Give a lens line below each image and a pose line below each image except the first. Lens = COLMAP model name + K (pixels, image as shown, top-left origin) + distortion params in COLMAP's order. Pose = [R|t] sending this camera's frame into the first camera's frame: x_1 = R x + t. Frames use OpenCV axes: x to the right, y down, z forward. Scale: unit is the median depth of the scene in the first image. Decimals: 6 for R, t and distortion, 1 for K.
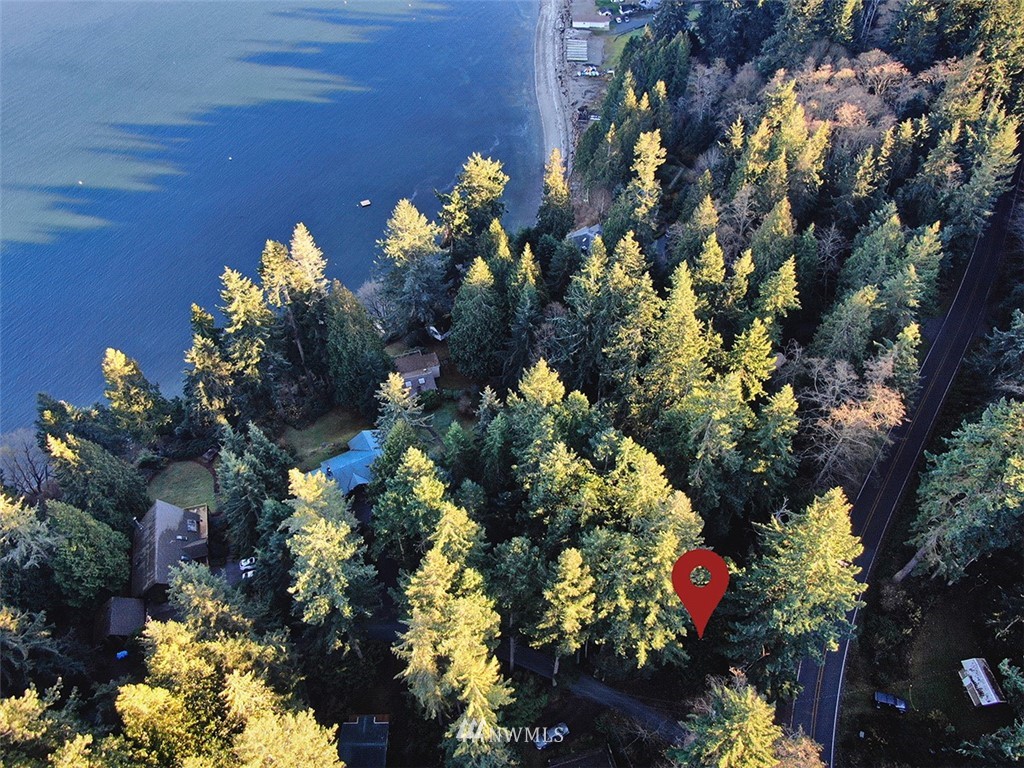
lens RADIAL K [[720.2, 0, 512.0], [0, 720.2, 384.0], [0, 0, 1]] dist [0.005018, -0.020240]
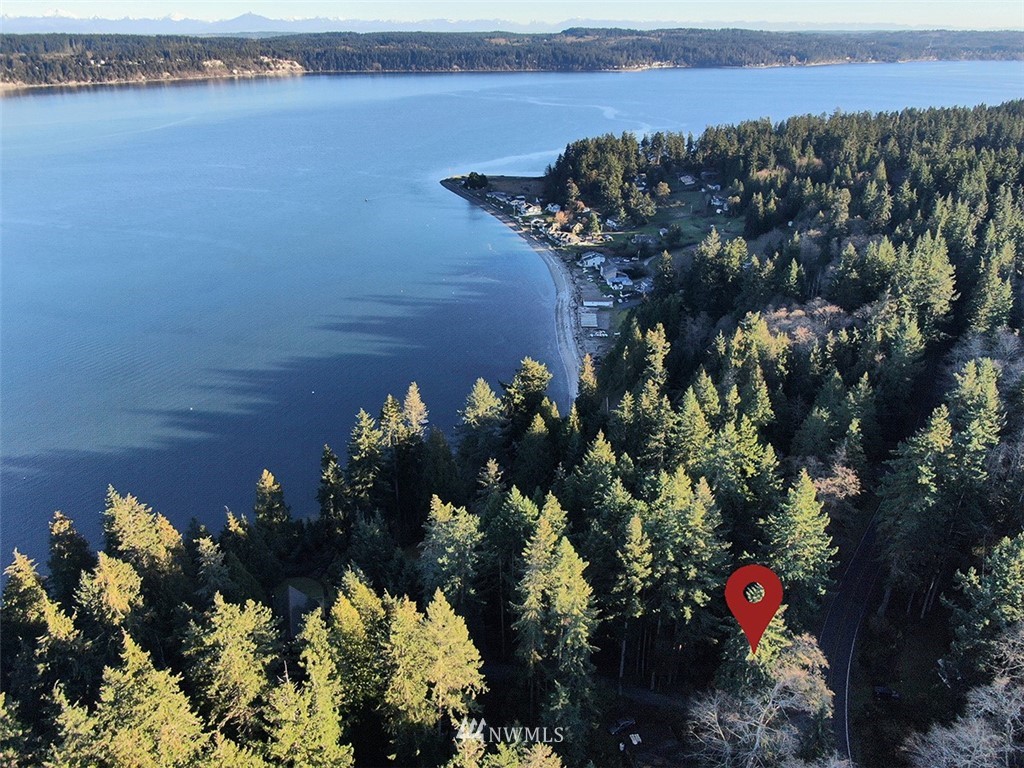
lens RADIAL K [[720.2, 0, 512.0], [0, 720.2, 384.0], [0, 0, 1]] dist [0.005018, -0.020240]
pose [[0.999980, -0.003797, -0.004978, -0.083034], [0.001560, 0.921127, -0.389260, 0.281254], [0.006064, 0.389244, 0.921115, -0.249663]]
